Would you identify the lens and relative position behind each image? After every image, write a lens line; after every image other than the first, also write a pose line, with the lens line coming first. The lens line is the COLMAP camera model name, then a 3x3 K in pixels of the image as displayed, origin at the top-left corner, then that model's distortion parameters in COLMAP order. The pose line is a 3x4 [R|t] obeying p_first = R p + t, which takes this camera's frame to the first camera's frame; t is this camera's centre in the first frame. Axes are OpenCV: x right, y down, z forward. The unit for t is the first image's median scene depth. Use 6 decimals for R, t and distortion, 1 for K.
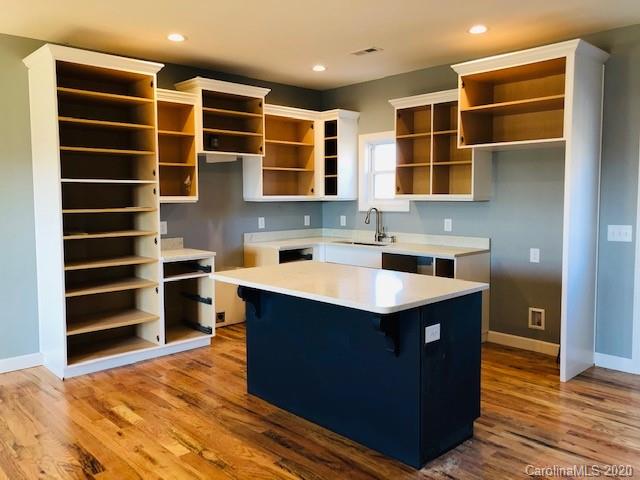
lens RADIAL K [[516.4, 0, 320.0], [0, 516.4, 240.0], [0, 0, 1]] dist [0.015953, -0.004945]
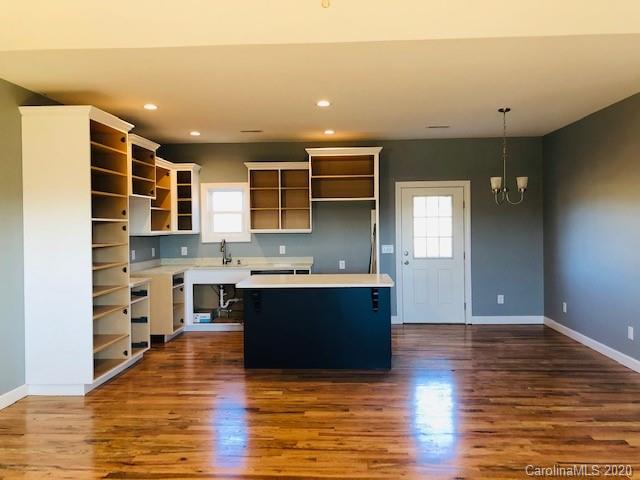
lens RADIAL K [[523.1, 0, 320.0], [0, 523.1, 240.0], [0, 0, 1]] dist [0.002972, -0.004220]
pose [[0.728648, -0.021528, 0.684550, -0.674990], [0.066311, 0.997028, -0.039227, 0.008341], [-0.681670, 0.073976, 0.727910, -0.150605]]
